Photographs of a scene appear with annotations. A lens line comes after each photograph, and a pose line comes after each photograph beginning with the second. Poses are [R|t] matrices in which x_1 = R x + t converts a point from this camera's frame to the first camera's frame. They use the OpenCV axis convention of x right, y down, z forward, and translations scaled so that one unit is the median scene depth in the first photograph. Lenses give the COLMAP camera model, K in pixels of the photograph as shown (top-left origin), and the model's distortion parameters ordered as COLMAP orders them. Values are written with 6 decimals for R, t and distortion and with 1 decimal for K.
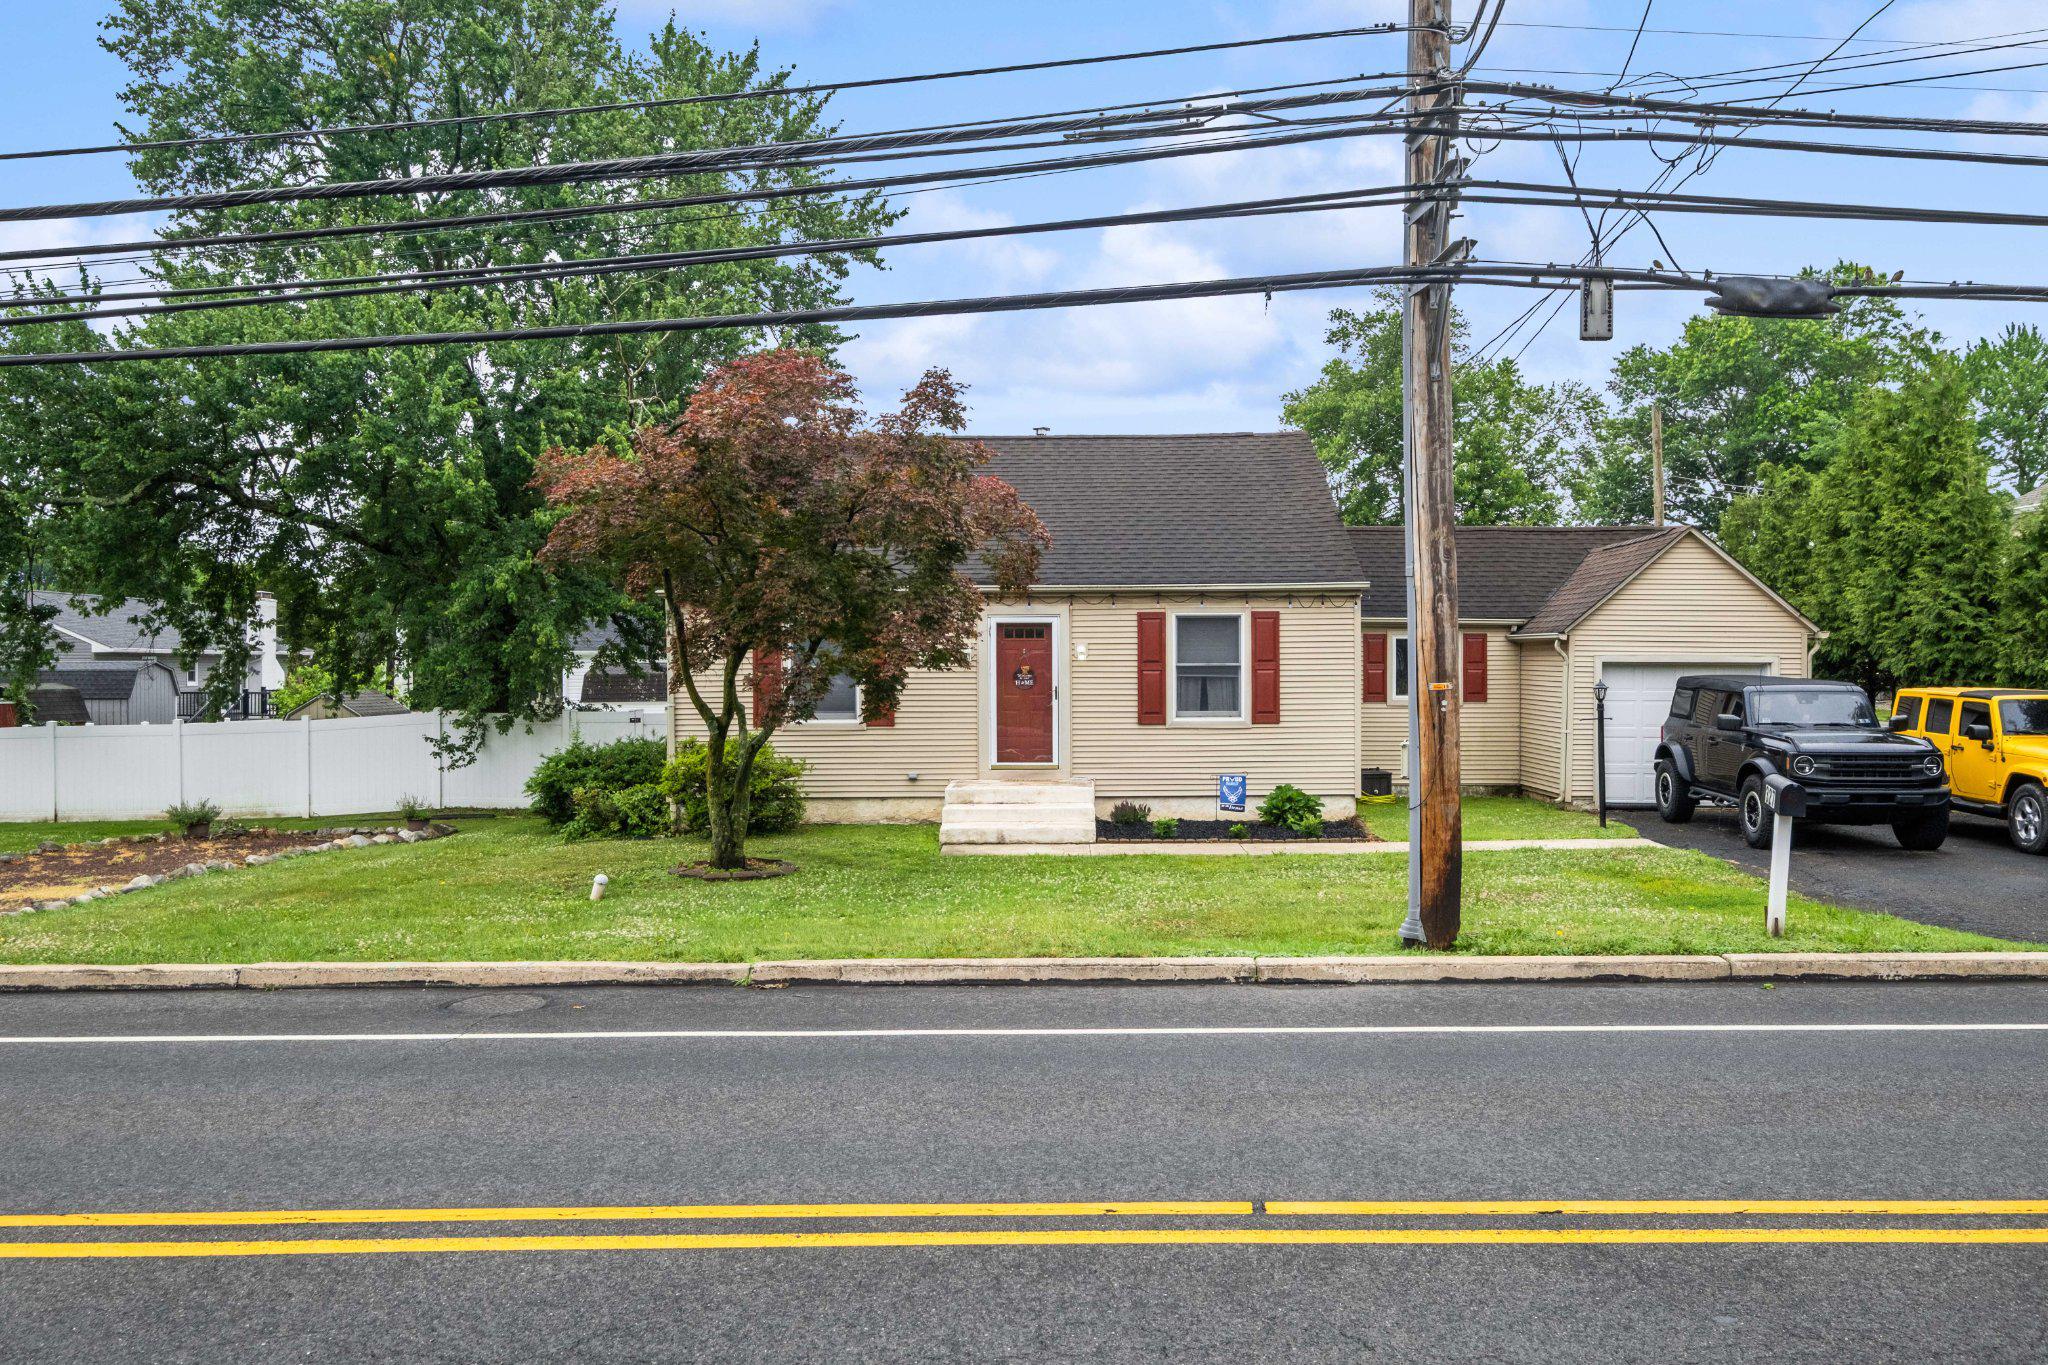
lens RADIAL K [[1511.5, 0, 1019.1], [0, 1511.5, 723.4], [0, 0, 1]] dist [-0.005708, -0.001103]
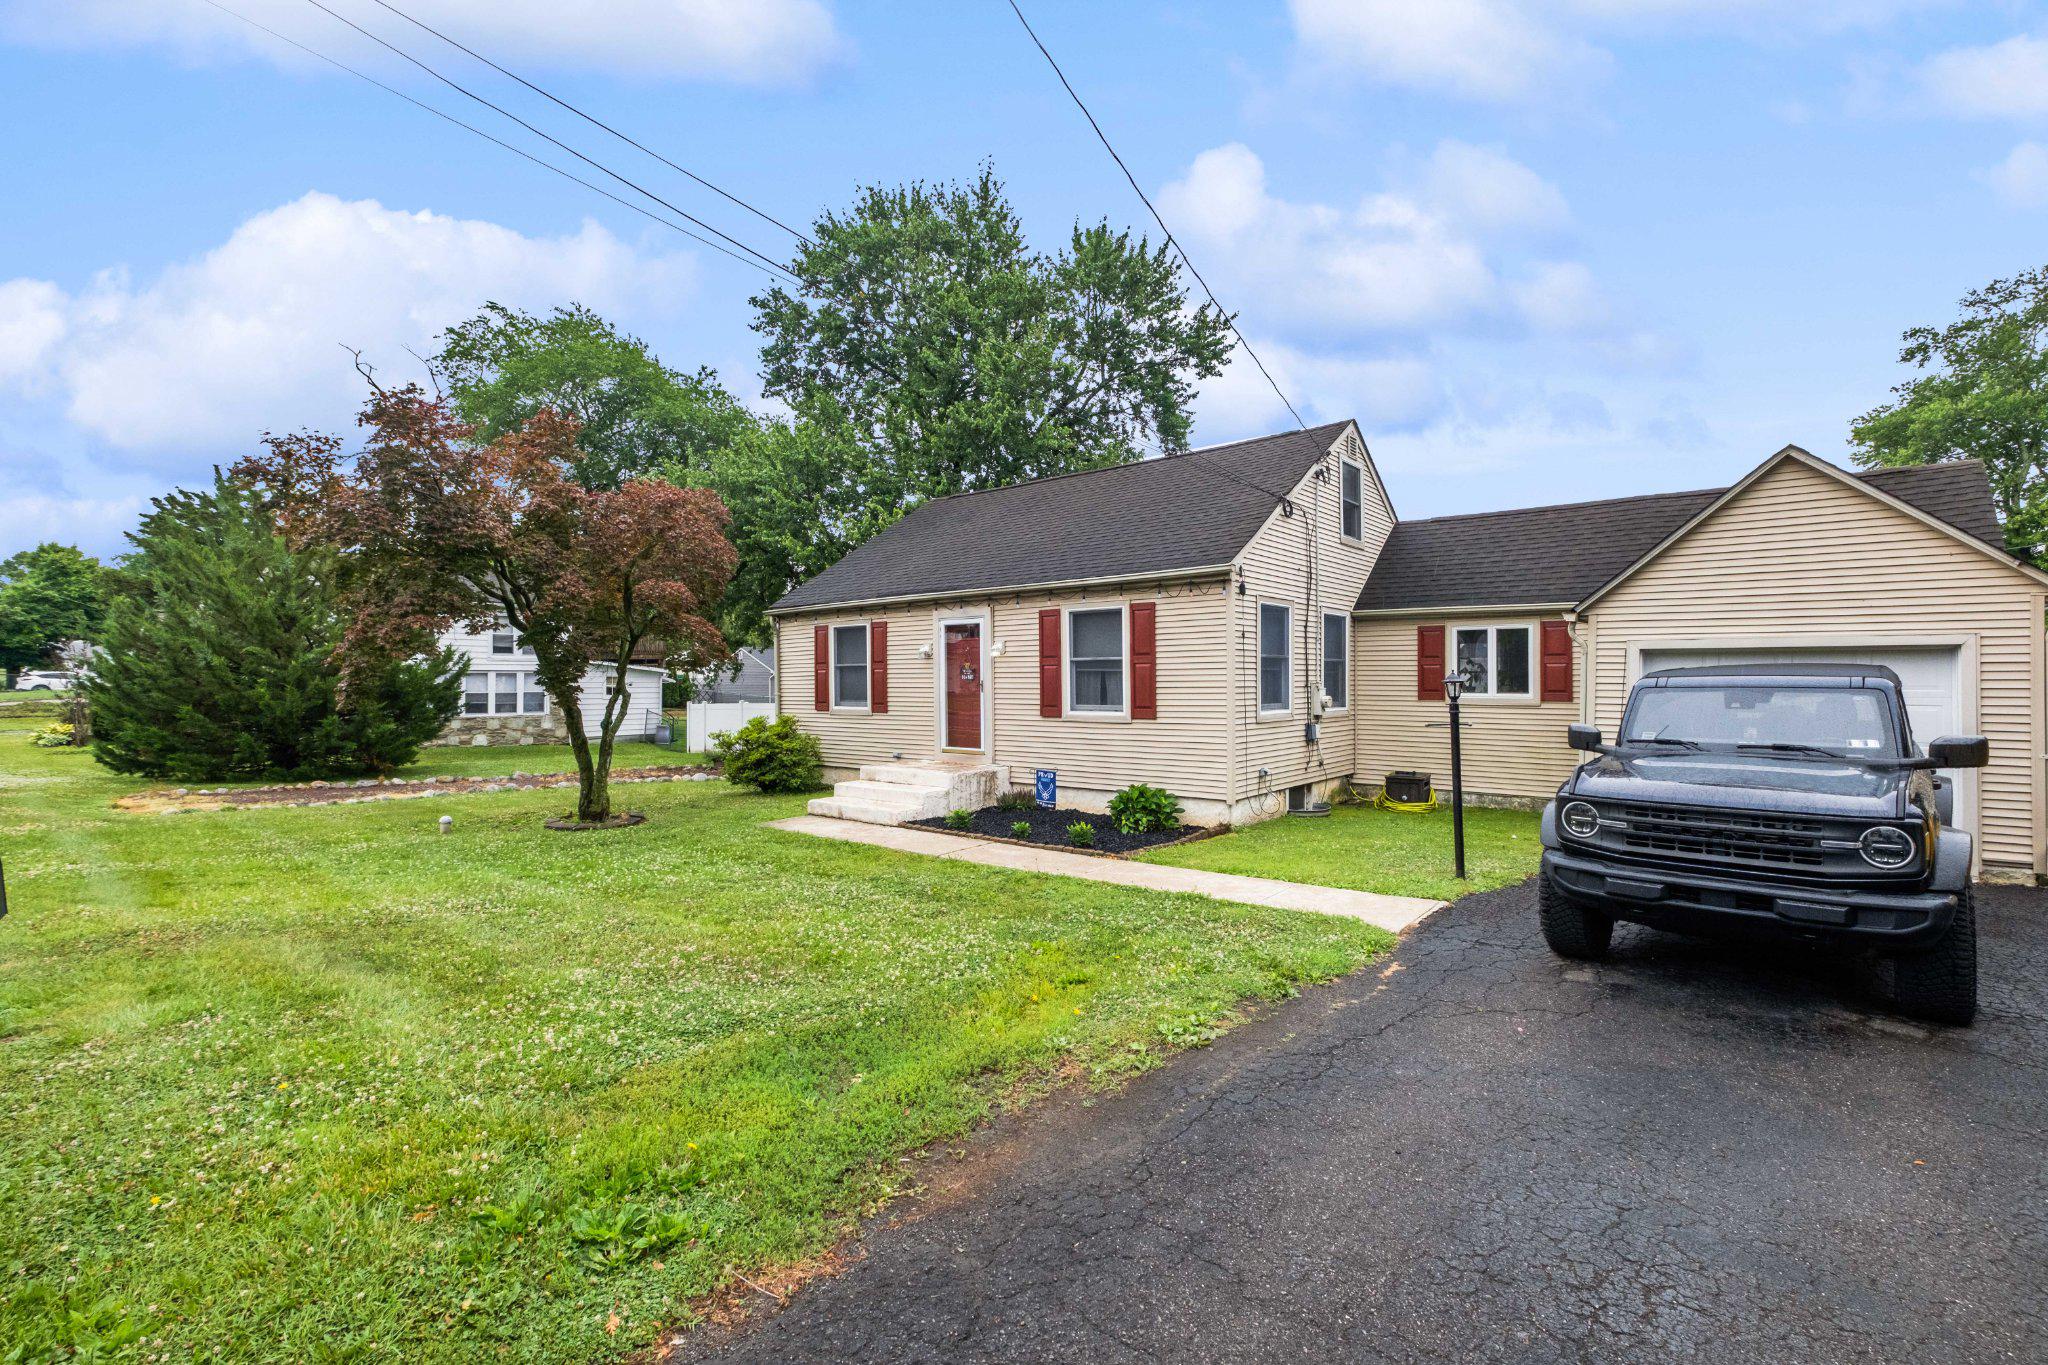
lens RADIAL K [[914.7, 0, 1029.7], [0, 914.7, 679.2], [0, 0, 1]] dist [-0.000186, -0.000406]
pose [[0.784183, 0.000256, -0.620529, 0.467812], [-0.020285, 0.999476, -0.025223, -0.009238], [0.620198, 0.032366, 0.783778, 0.499262]]
